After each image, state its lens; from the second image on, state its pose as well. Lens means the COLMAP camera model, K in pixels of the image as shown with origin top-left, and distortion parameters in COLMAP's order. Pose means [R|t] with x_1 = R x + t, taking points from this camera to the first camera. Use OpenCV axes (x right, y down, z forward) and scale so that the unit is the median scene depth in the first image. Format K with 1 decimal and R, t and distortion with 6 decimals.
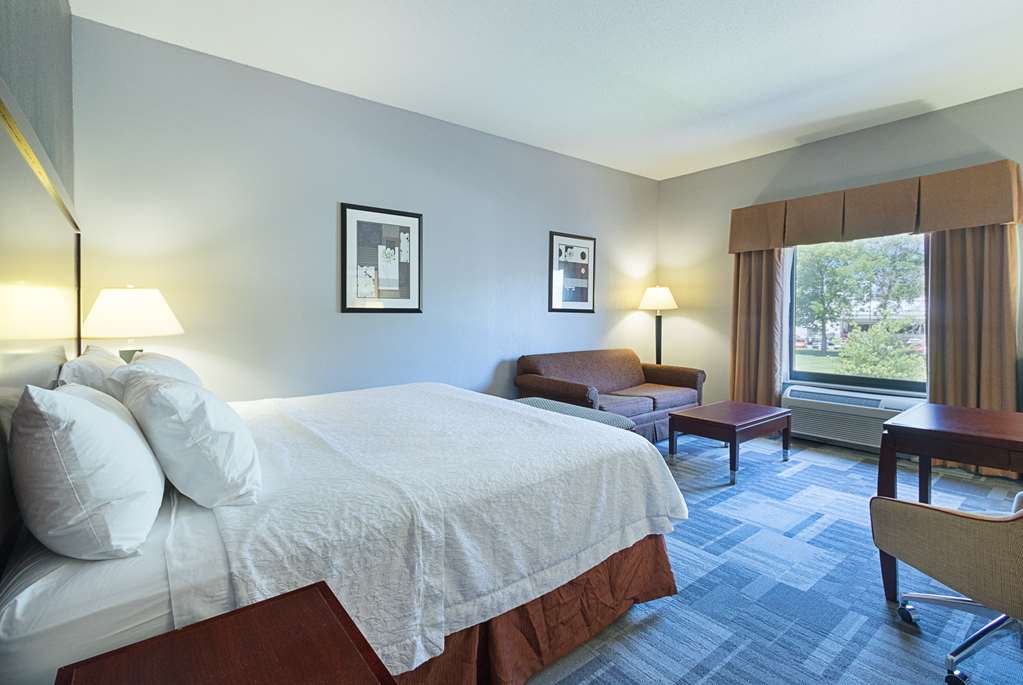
lens RADIAL K [[479.8, 0, 529.6], [0, 479.8, 318.2], [0, 0, 1]] dist [0.022503, -0.000817]
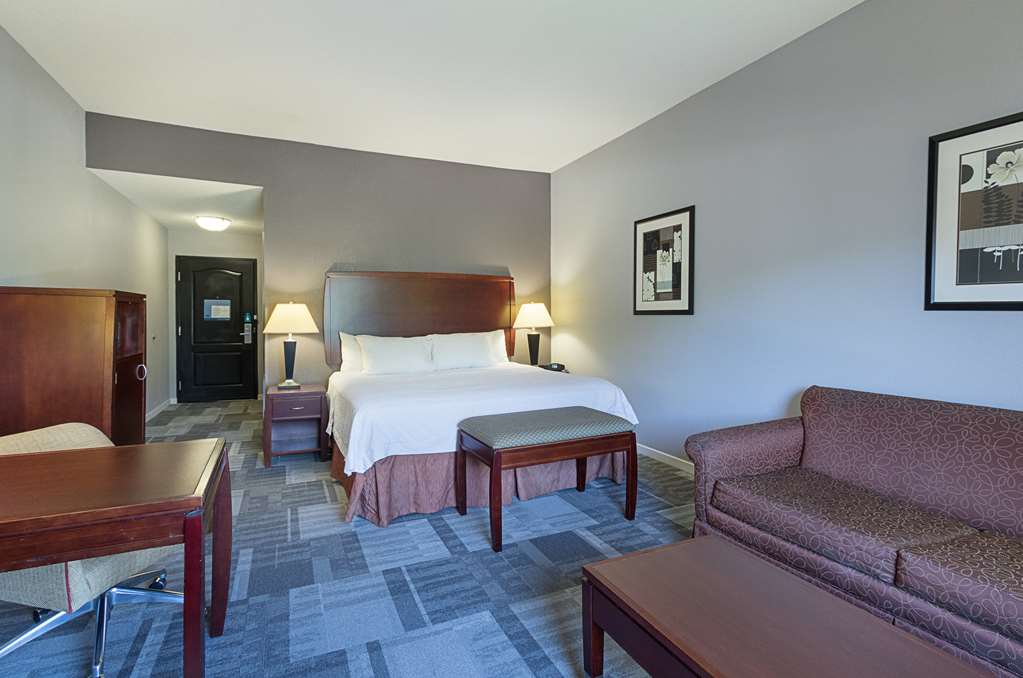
lens RADIAL K [[479.8, 0, 494.0], [0, 479.8, 313.2], [0, 0, 1]] dist [0.022503, -0.000817]
pose [[-0.273876, -0.003656, -0.961758, 0.786898], [-0.004946, 0.999985, -0.002393, -0.009734], [0.961752, 0.004101, -0.273890, 0.928861]]
